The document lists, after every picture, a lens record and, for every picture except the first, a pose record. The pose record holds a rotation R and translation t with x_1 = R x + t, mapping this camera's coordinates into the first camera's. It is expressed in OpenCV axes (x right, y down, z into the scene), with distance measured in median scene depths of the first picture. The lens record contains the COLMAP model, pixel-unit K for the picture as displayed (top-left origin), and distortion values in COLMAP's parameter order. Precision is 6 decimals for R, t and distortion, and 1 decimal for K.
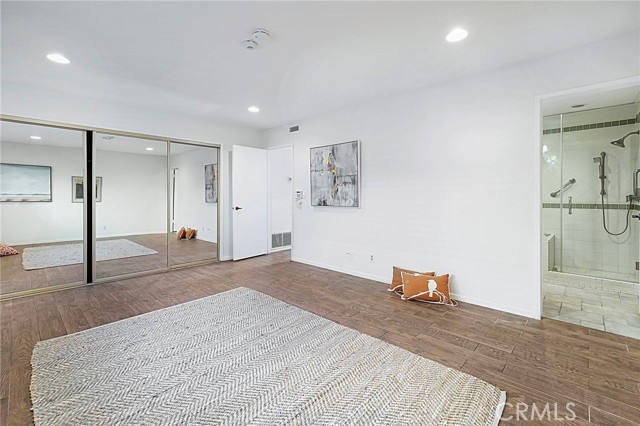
lens RADIAL K [[272.2, 0, 319.4], [0, 272.2, 199.1], [0, 0, 1]] dist [-0.000673, -0.000043]
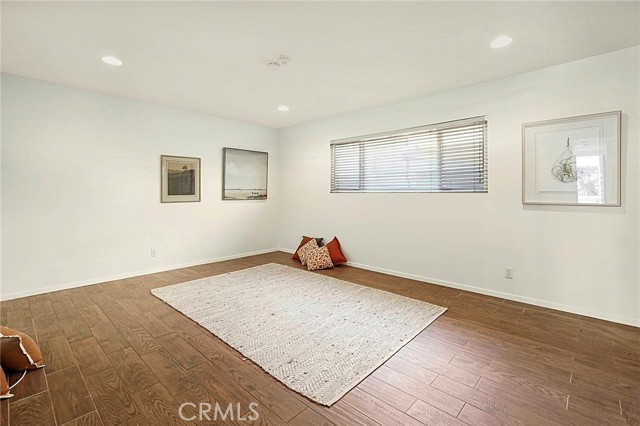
lens RADIAL K [[291.3, 0, 320.0], [0, 291.3, 191.8], [0, 0, 1]] dist [-0.000081, -0.000043]
pose [[-0.999982, -0.005977, 0.000438, -0.372066], [-0.005977, 0.999982, 0.000759, -0.021605], [-0.000442, 0.000756, -1.000000, 2.045142]]
